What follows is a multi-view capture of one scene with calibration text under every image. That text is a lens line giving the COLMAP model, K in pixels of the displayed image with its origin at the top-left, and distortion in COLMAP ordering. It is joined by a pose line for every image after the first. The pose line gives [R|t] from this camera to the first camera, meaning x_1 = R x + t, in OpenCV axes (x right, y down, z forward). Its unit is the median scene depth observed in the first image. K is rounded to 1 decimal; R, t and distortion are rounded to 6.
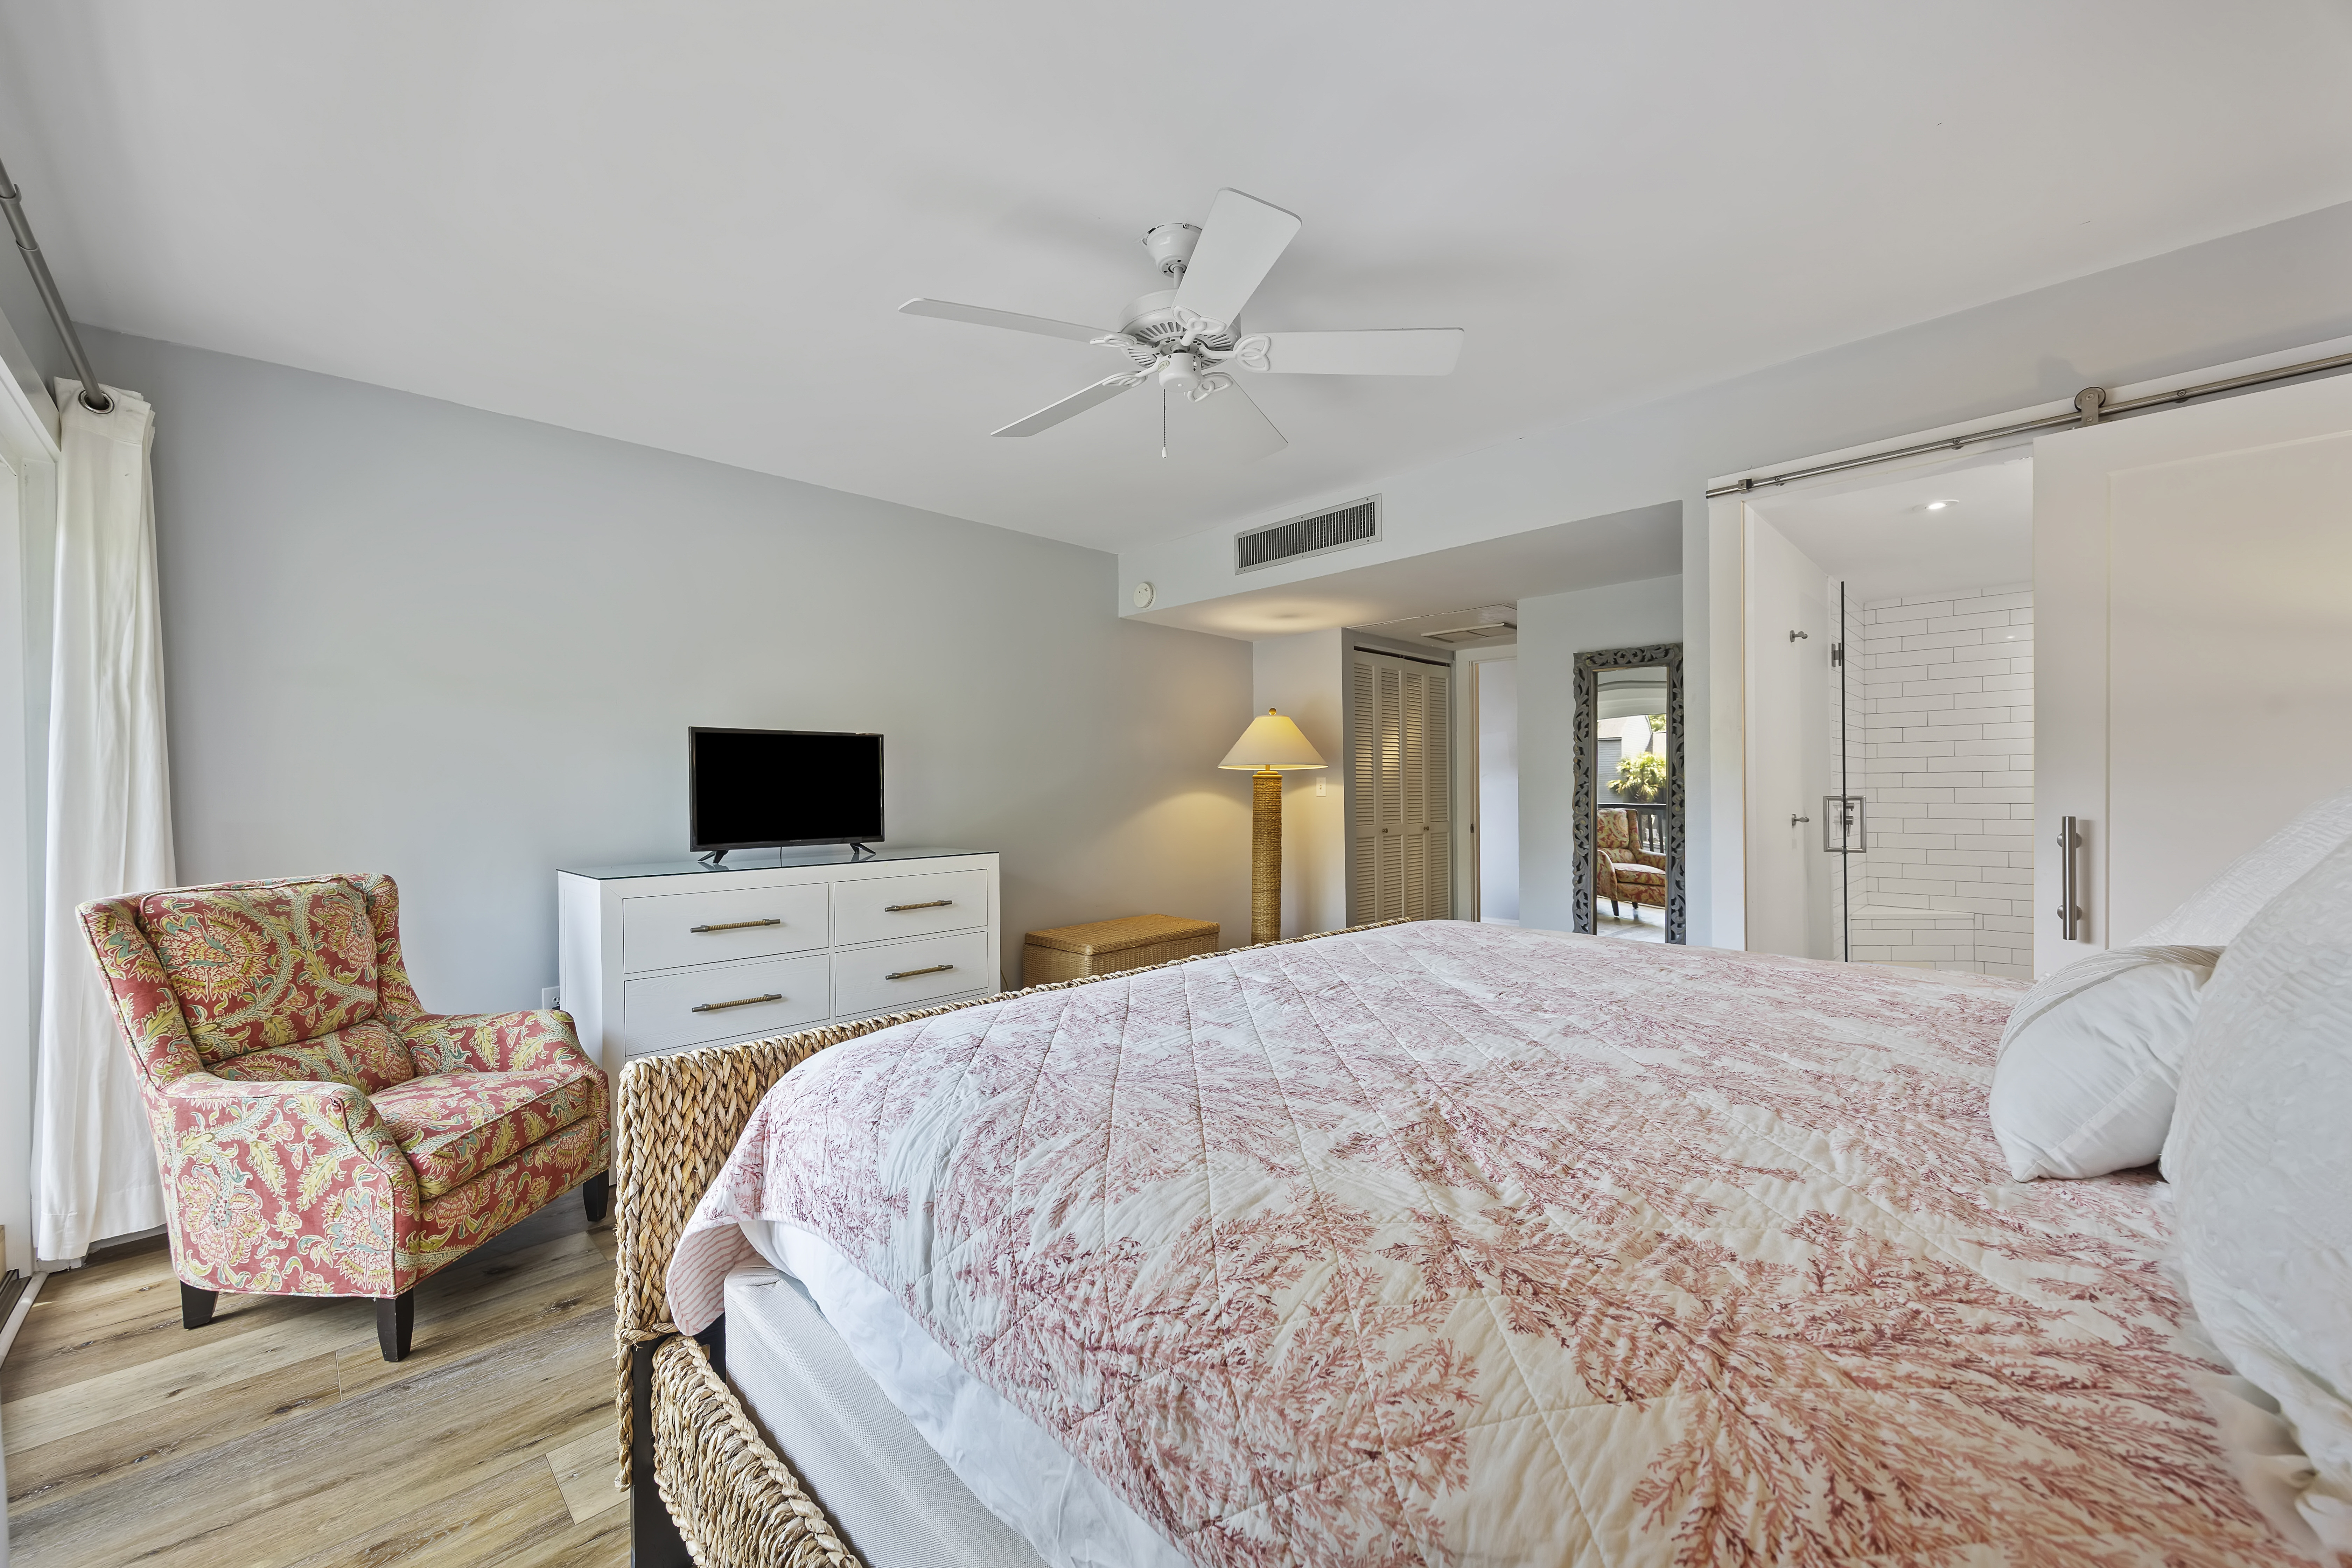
lens RADIAL K [[922.5, 0, 1162.5], [0, 922.5, 787.8], [0, 0, 1]] dist [-0.000844, -0.000120]
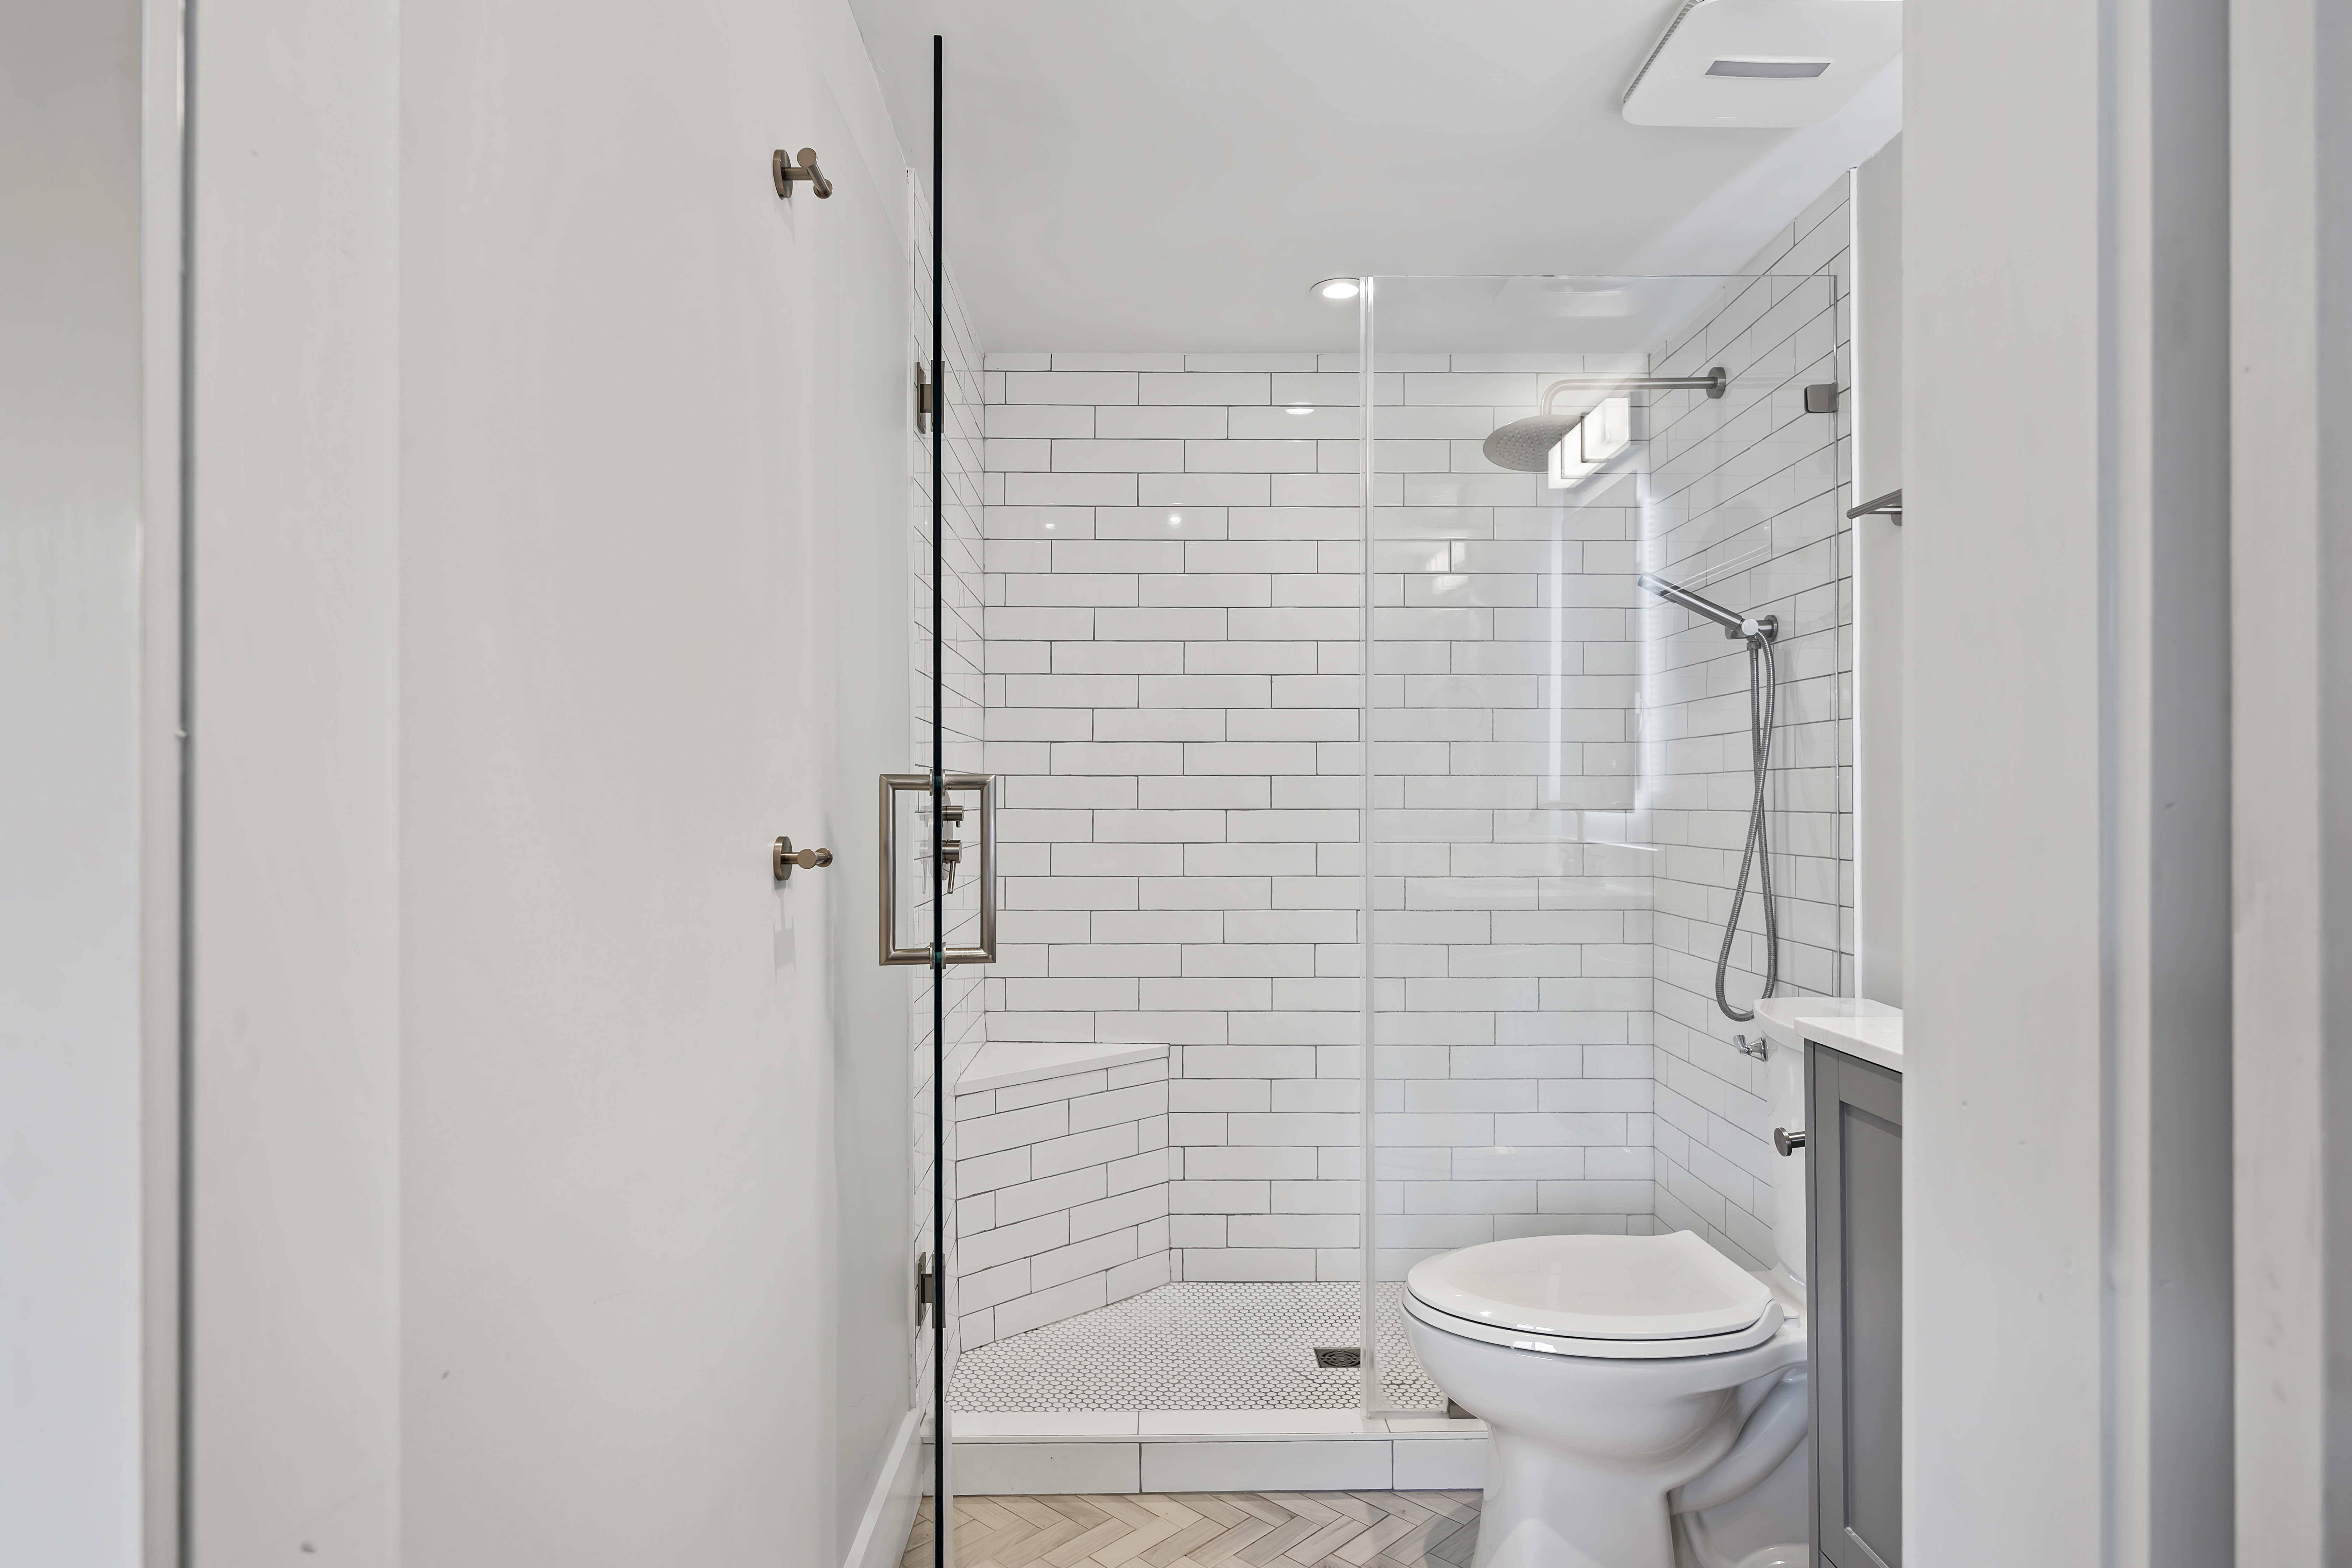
lens RADIAL K [[1419.8, 0, 1174.3], [0, 1419.8, 798.9], [0, 0, 1]] dist [-0.001800, -0.000111]
pose [[0.701843, 0.008082, 0.712286, 0.370618], [-0.008526, 0.999959, -0.002946, 0.013837], [-0.712280, -0.004005, 0.701884, 0.495376]]
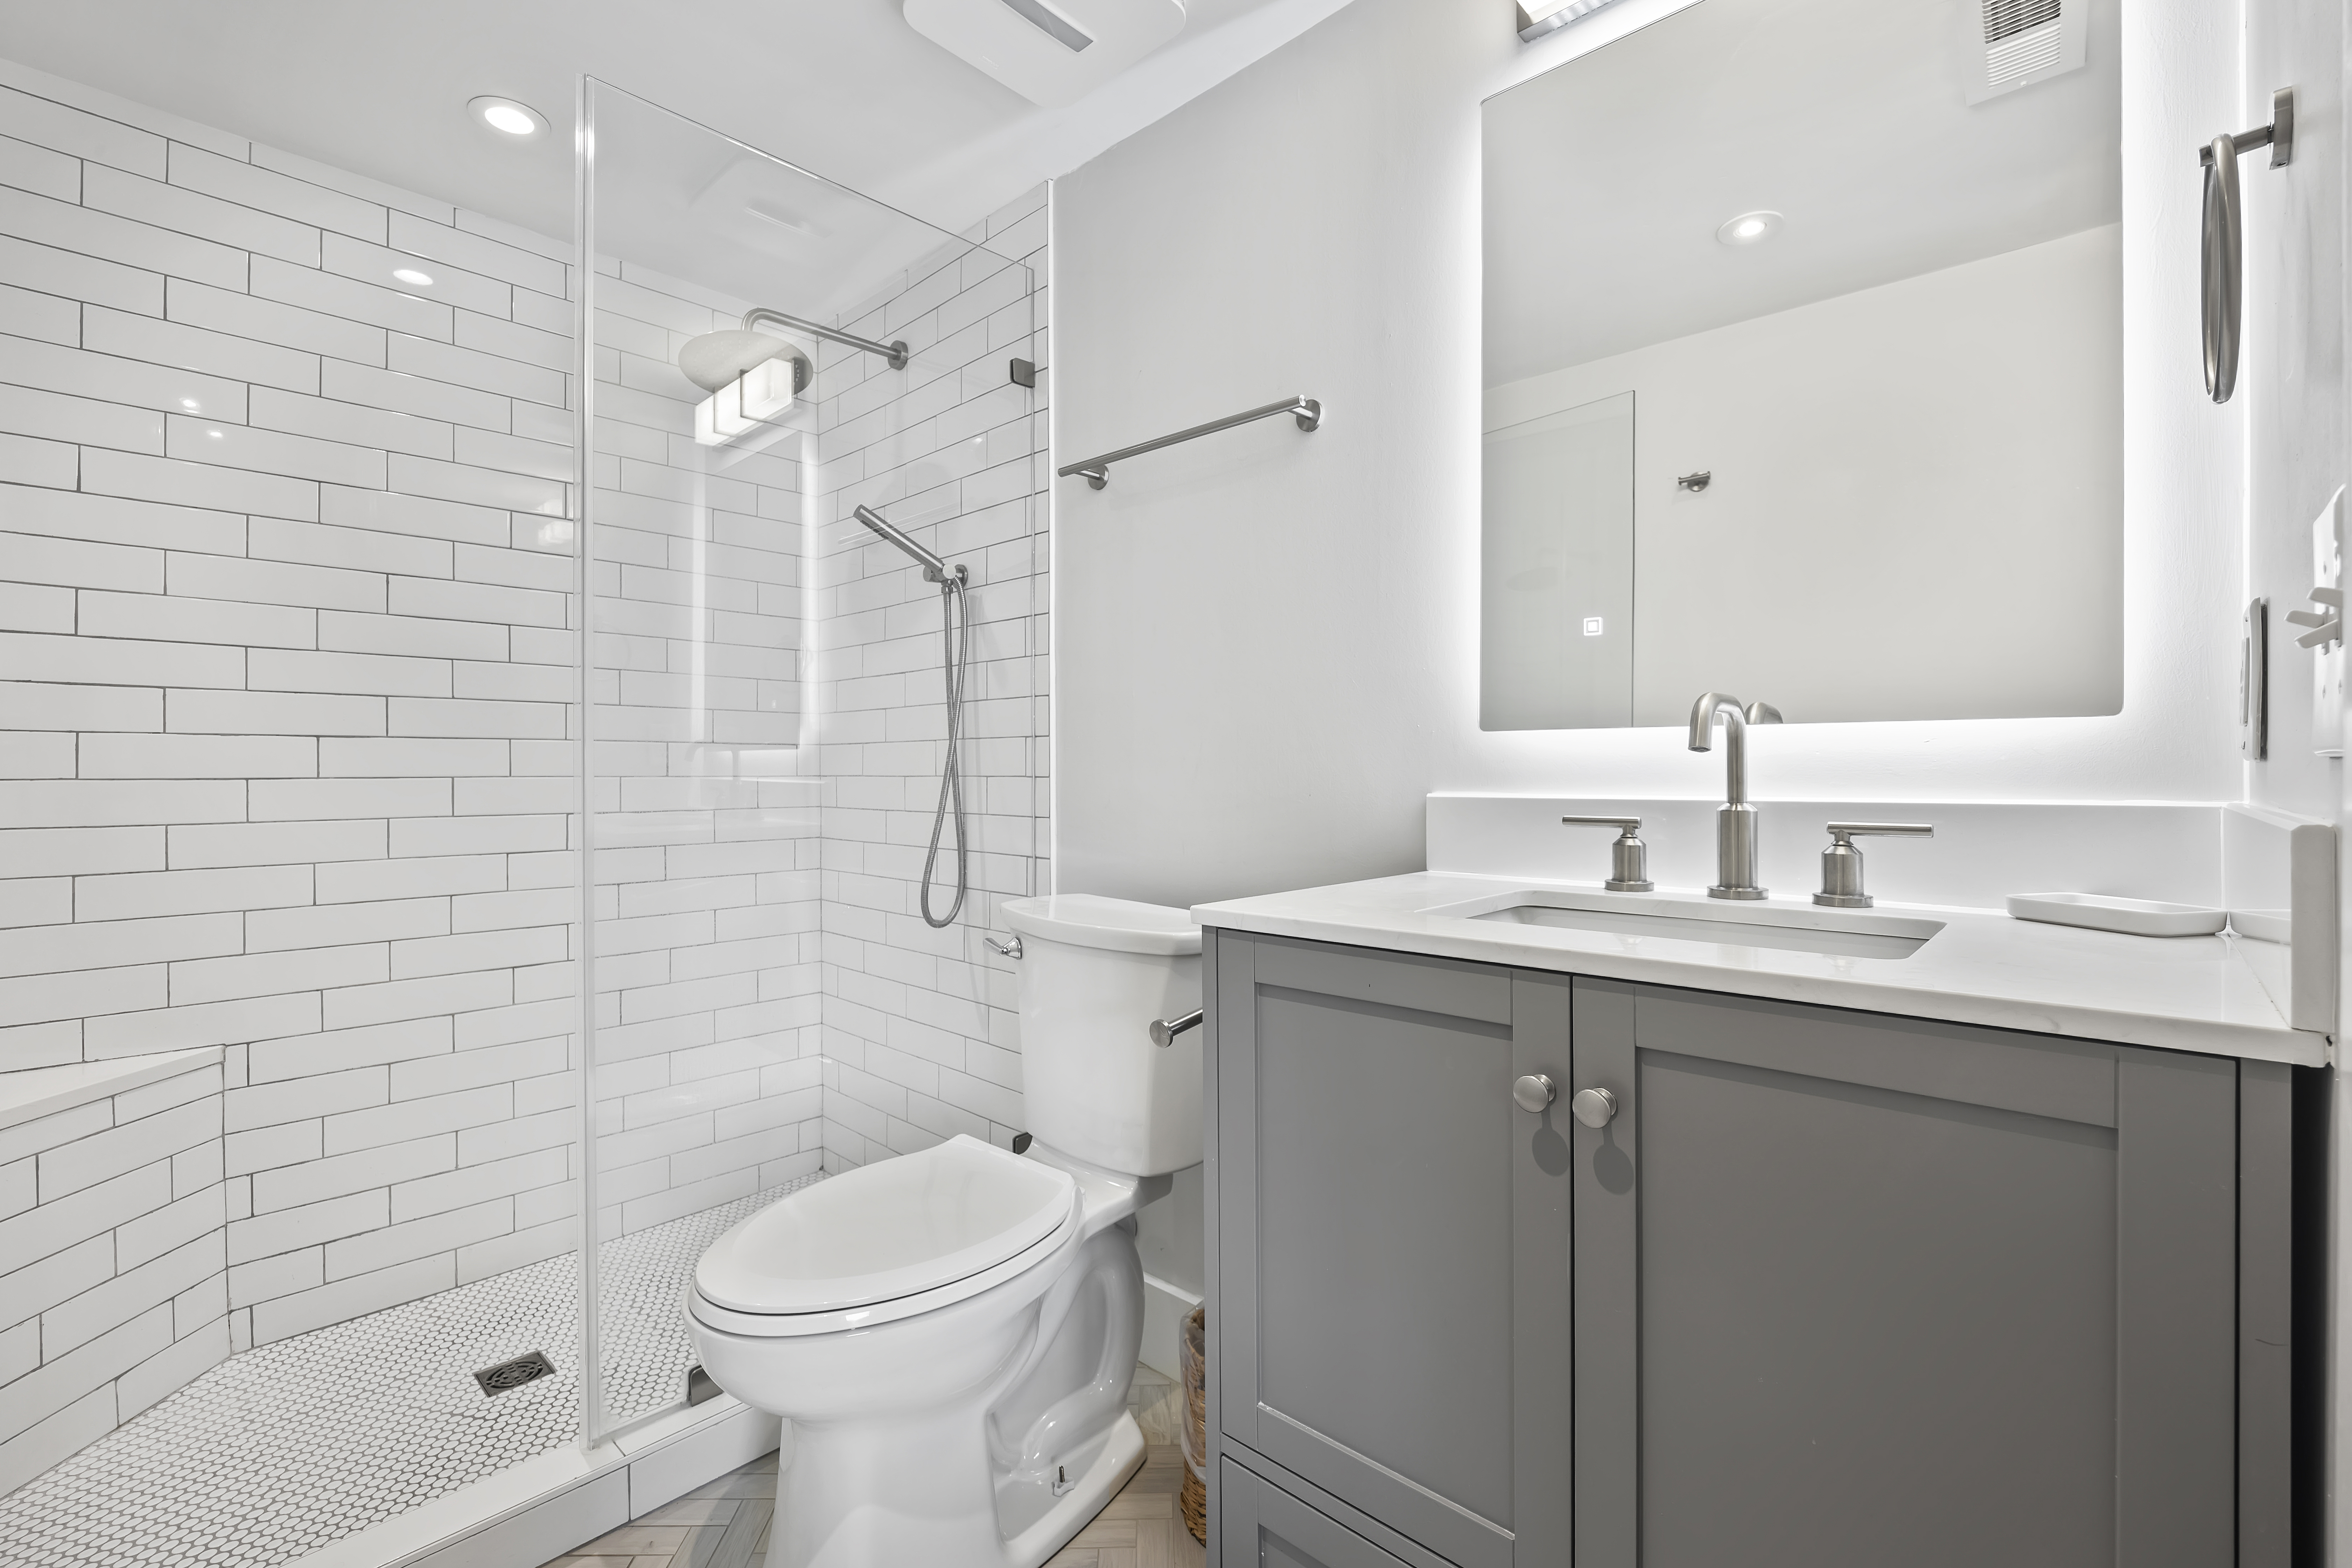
lens RADIAL K [[1030.8, 0, 1172.8], [0, 1030.8, 779.5], [0, 0, 1]] dist [-0.013706, 0.000712]
pose [[-0.030326, 0.004872, 0.999528, 0.480832], [0.001841, 0.999987, -0.004818, 0.036974], [-0.999538, 0.001694, -0.030335, 0.650163]]
